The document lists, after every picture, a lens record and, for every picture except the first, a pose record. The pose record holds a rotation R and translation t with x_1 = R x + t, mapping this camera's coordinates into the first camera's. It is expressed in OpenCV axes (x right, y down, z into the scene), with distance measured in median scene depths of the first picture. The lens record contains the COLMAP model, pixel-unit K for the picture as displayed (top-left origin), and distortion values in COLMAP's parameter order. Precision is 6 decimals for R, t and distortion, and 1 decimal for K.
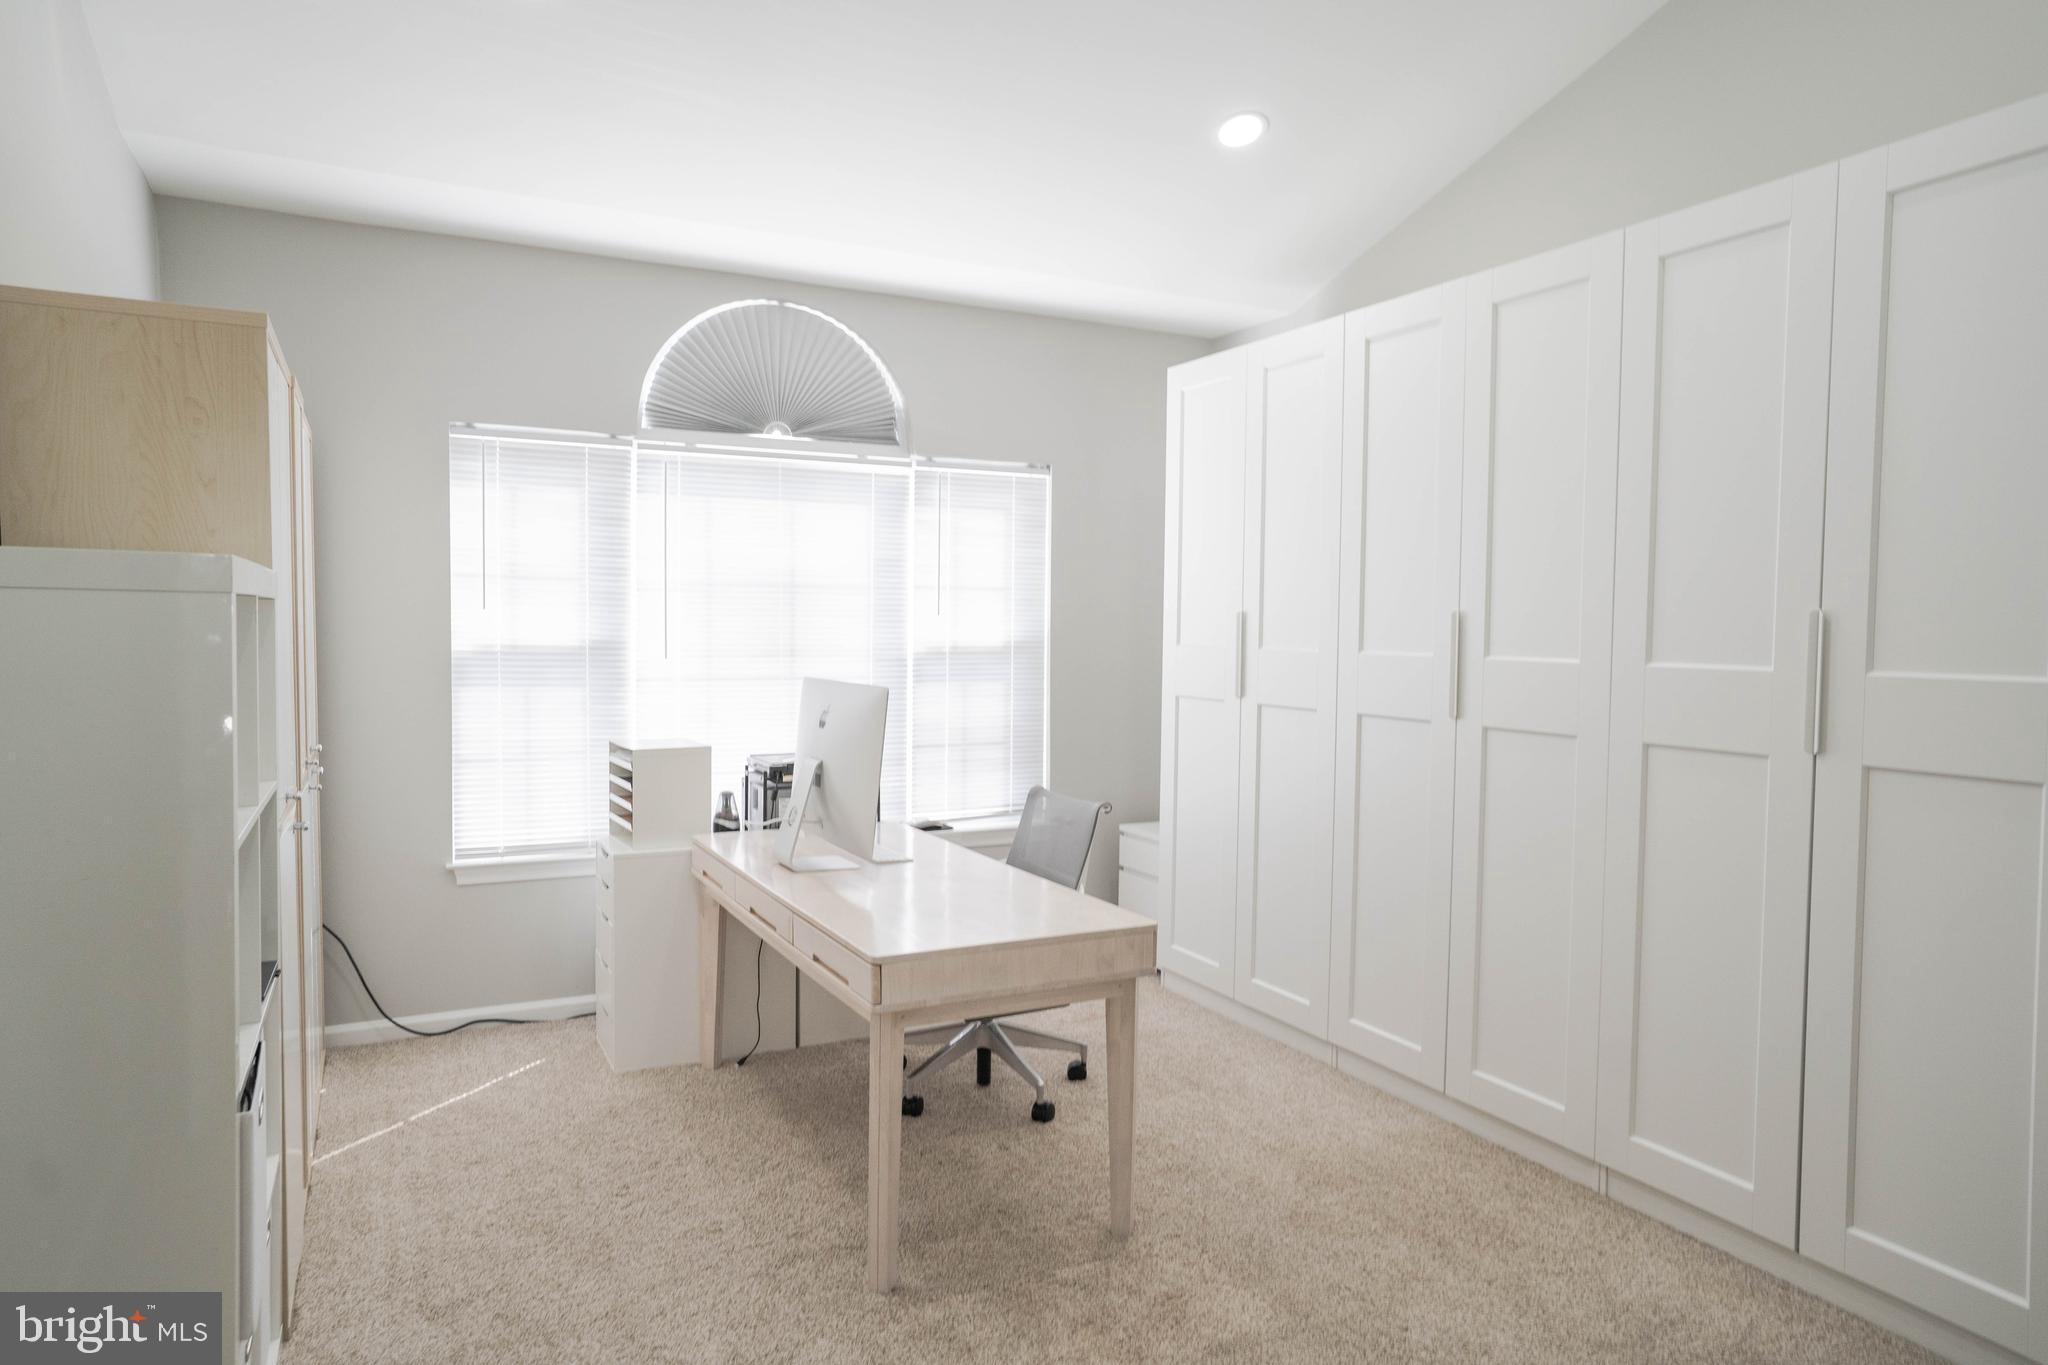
lens RADIAL K [[1276.4, 0, 1024.1], [0, 1276.4, 687.3], [0, 0, 1]] dist [-0.083071, 0.068709]
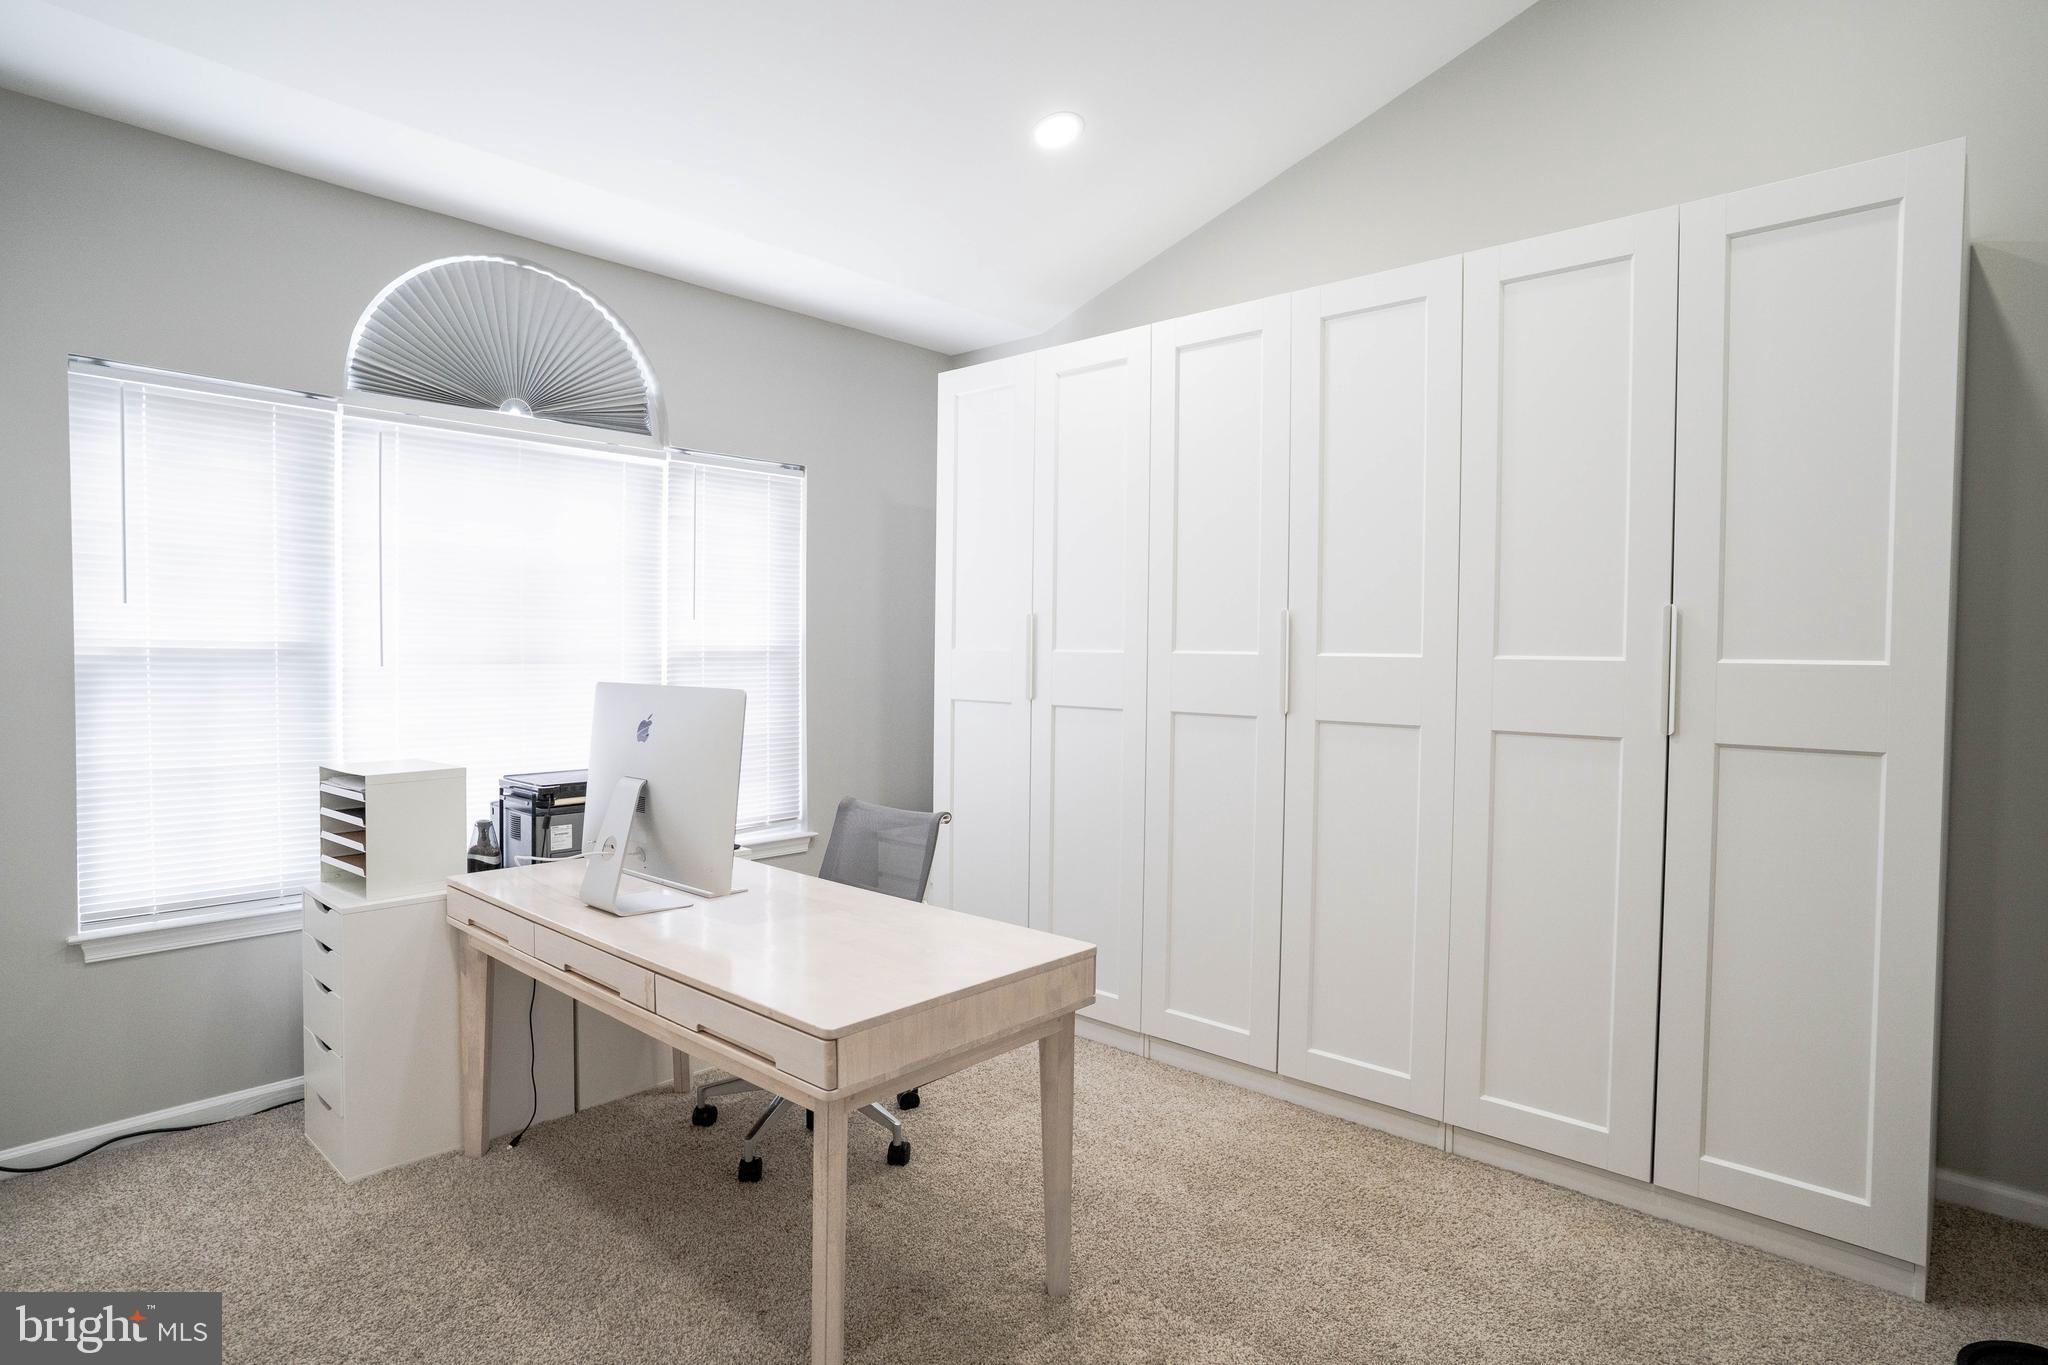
lens RADIAL K [[1084.4, 0, 1024.0], [0, 1084.4, 682.5], [0, 0, 1]] dist [-0.076597, 0.040981]
pose [[0.933228, -0.013514, 0.359030, -0.152605], [0.018290, 0.999784, -0.009907, 0.003694], [-0.358819, 0.015812, 0.933273, 0.210397]]
